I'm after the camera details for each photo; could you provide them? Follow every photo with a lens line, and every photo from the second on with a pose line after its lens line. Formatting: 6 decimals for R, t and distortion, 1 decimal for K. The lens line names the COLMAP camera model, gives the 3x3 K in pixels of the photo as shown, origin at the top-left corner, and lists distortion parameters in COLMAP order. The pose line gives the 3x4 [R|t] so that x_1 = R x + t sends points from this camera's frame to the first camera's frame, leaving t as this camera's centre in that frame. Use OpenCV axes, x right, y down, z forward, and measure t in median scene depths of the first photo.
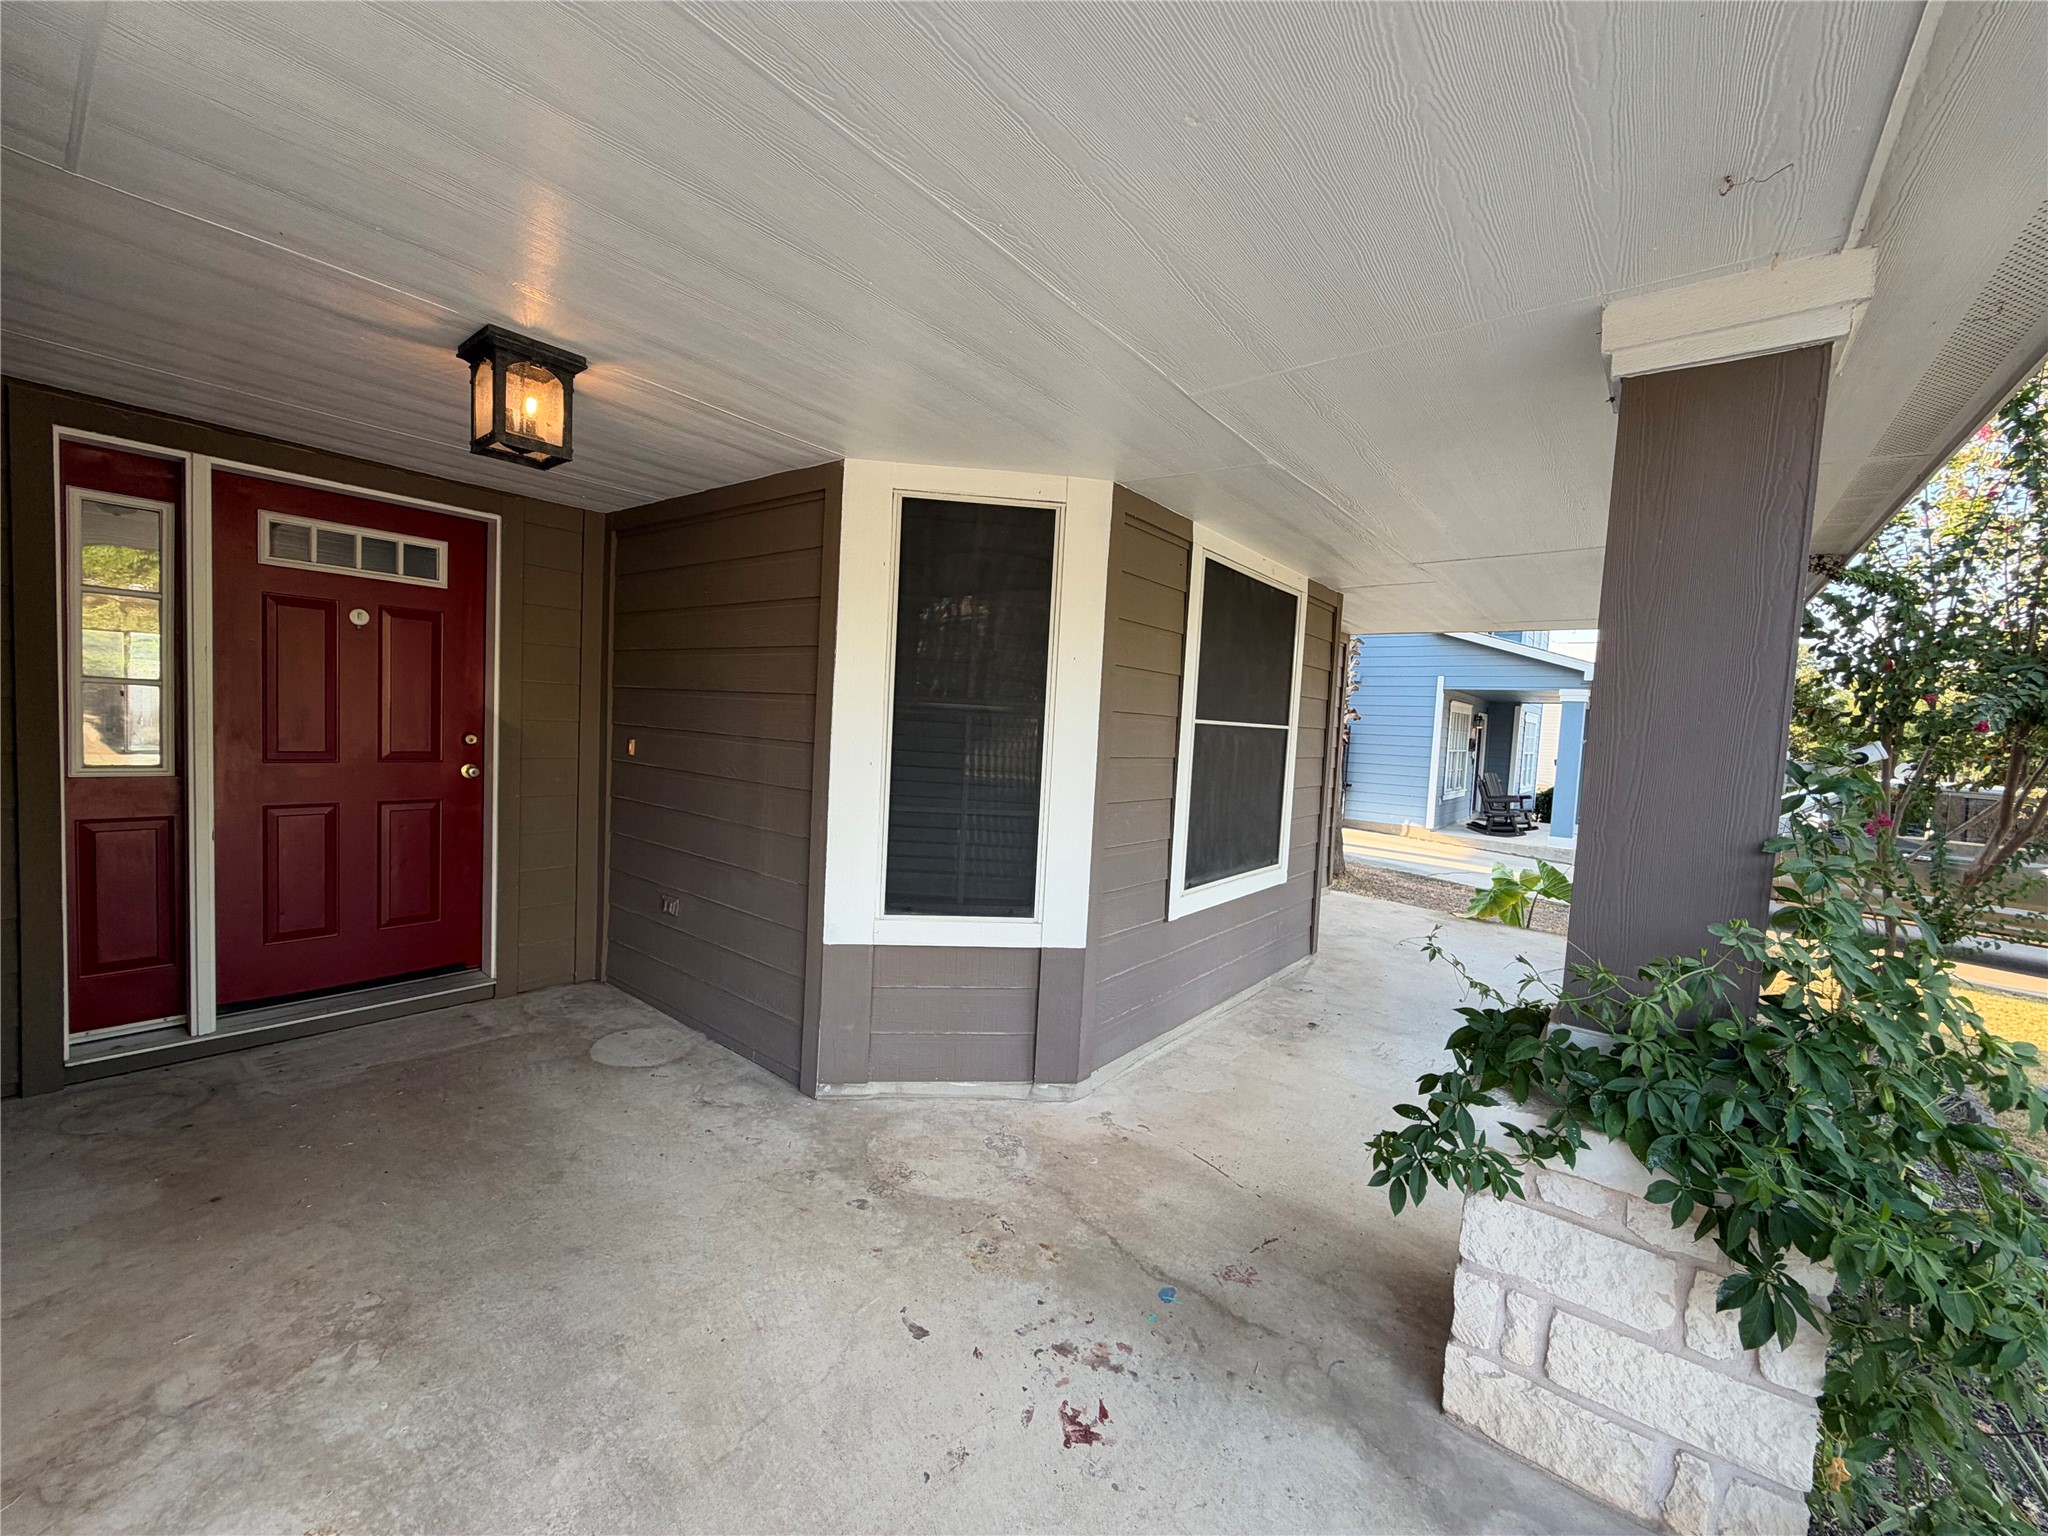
lens RADIAL K [[817.8, 0, 1018.7], [0, 817.8, 767.5], [0, 0, 1]] dist [-0.000892, 0.000898]
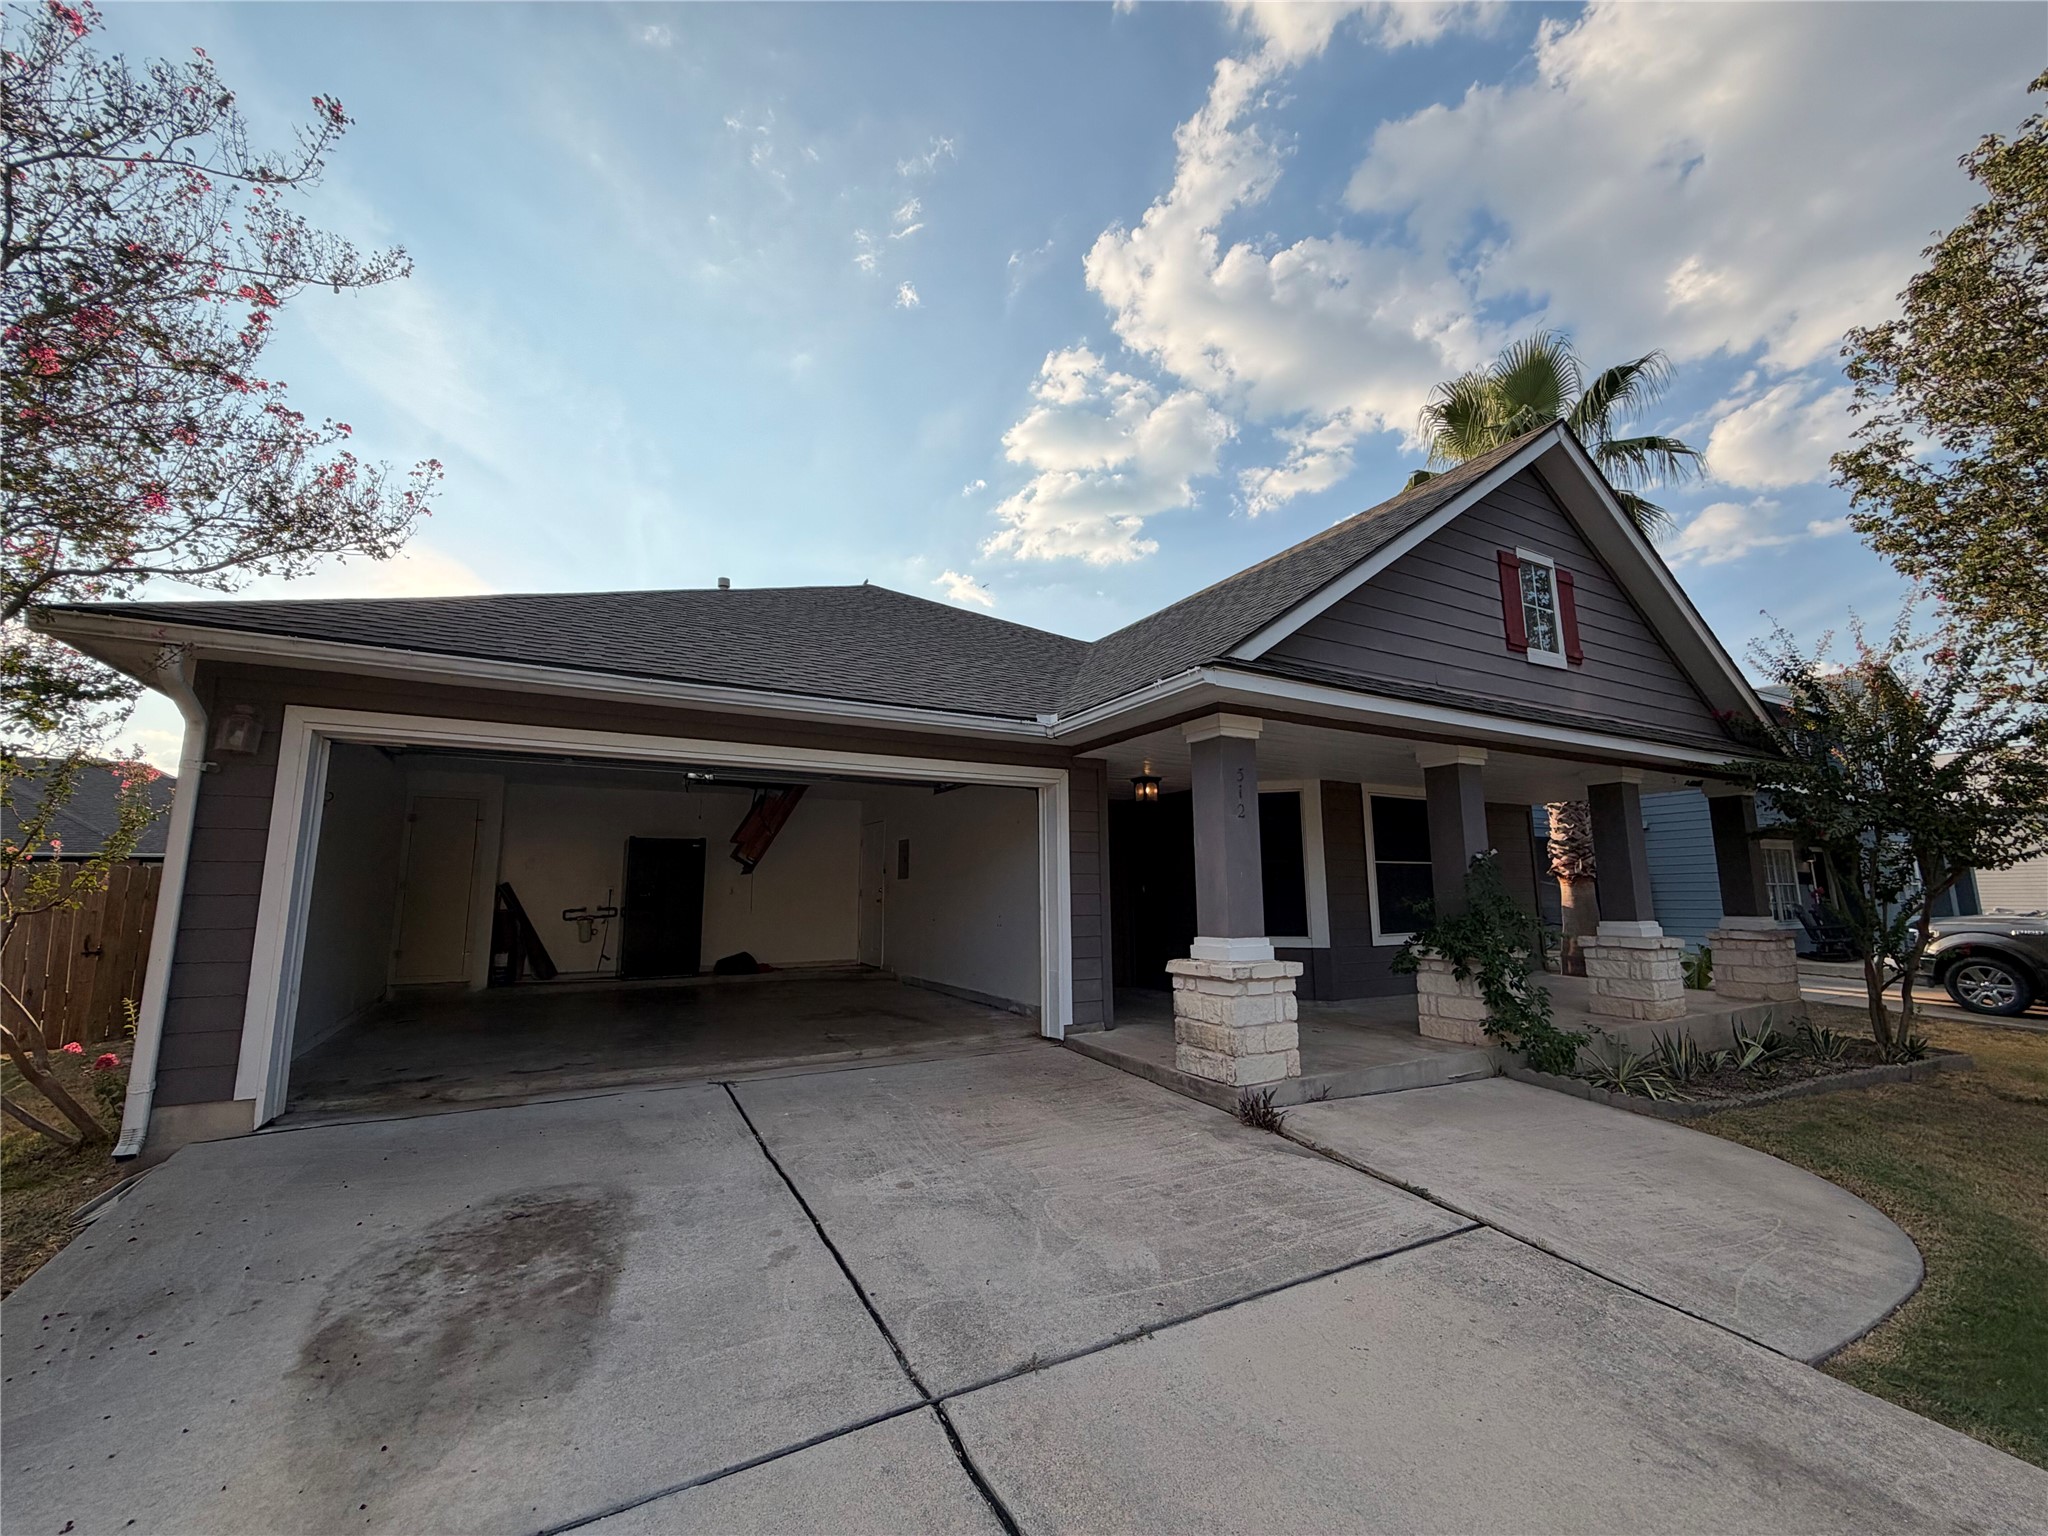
lens RADIAL K [[817.8, 0, 1010.8], [0, 817.8, 771.5], [0, 0, 1]] dist [-0.000892, 0.000898]
pose [[0.916573, -0.122810, -0.380542, 0.215284], [0.035248, 0.972779, -0.229040, 0.233796], [0.398312, 0.196518, 0.895951, -1.971140]]
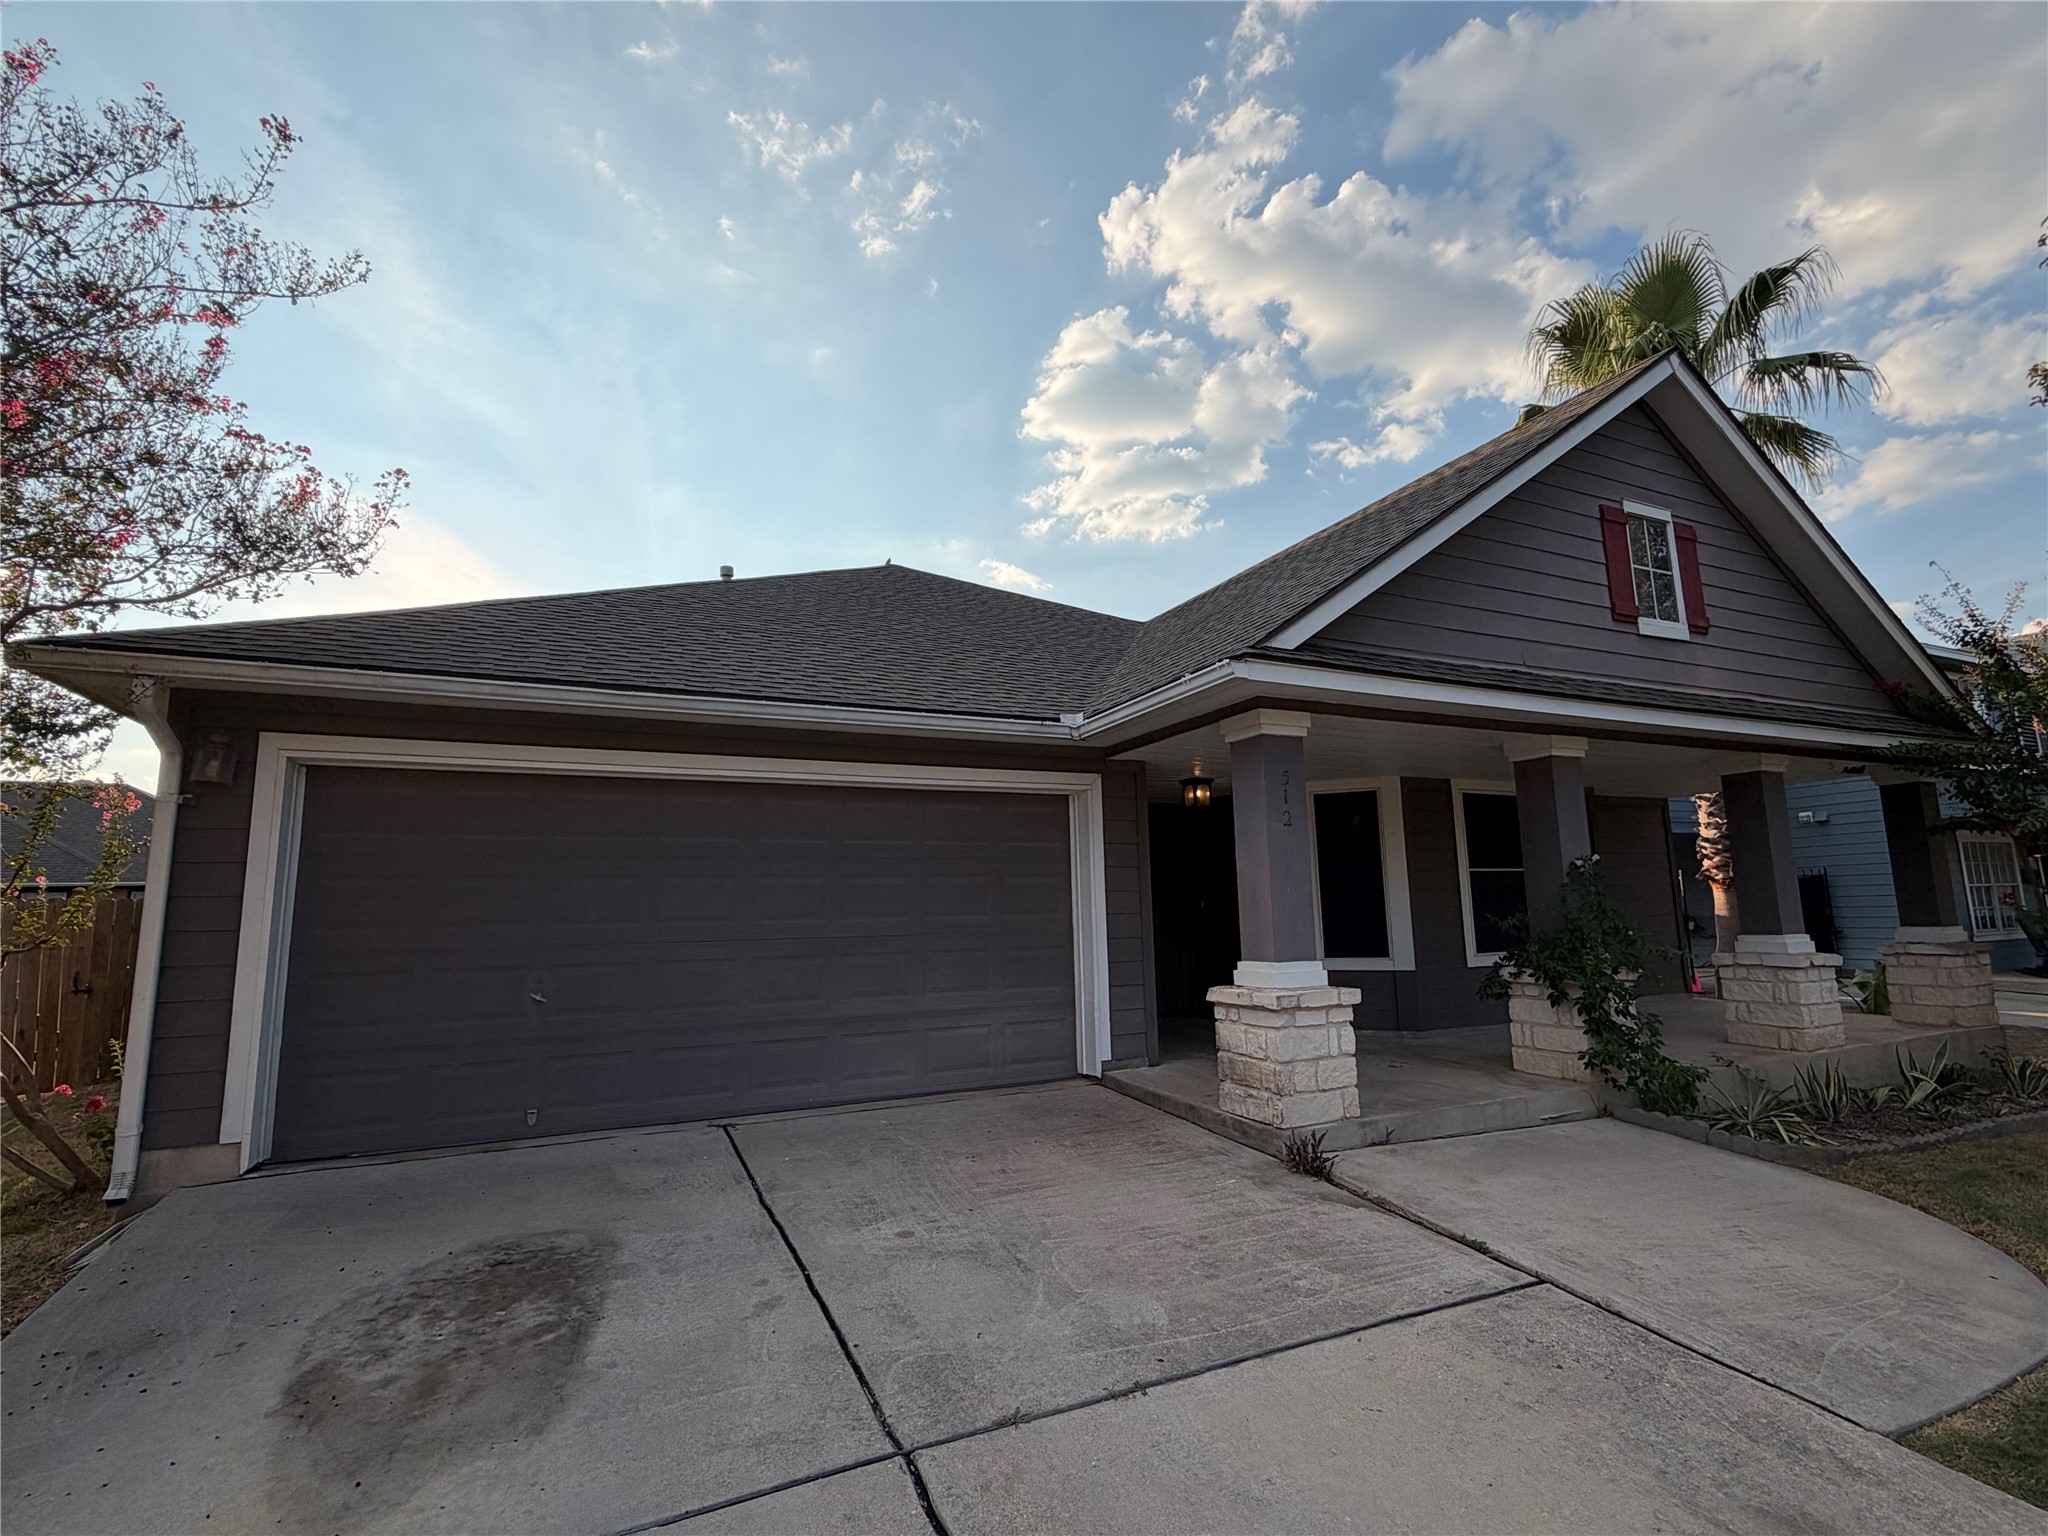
lens RADIAL K [[947.2, 0, 1015.0], [0, 947.2, 773.4], [0, 0, 1]] dist [-0.000439, 0.000654]
pose [[0.887243, -0.143061, -0.438558, 0.336351], [0.045369, 0.973148, -0.225663, 0.231111], [0.459066, 0.180321, 0.869910, -2.005735]]
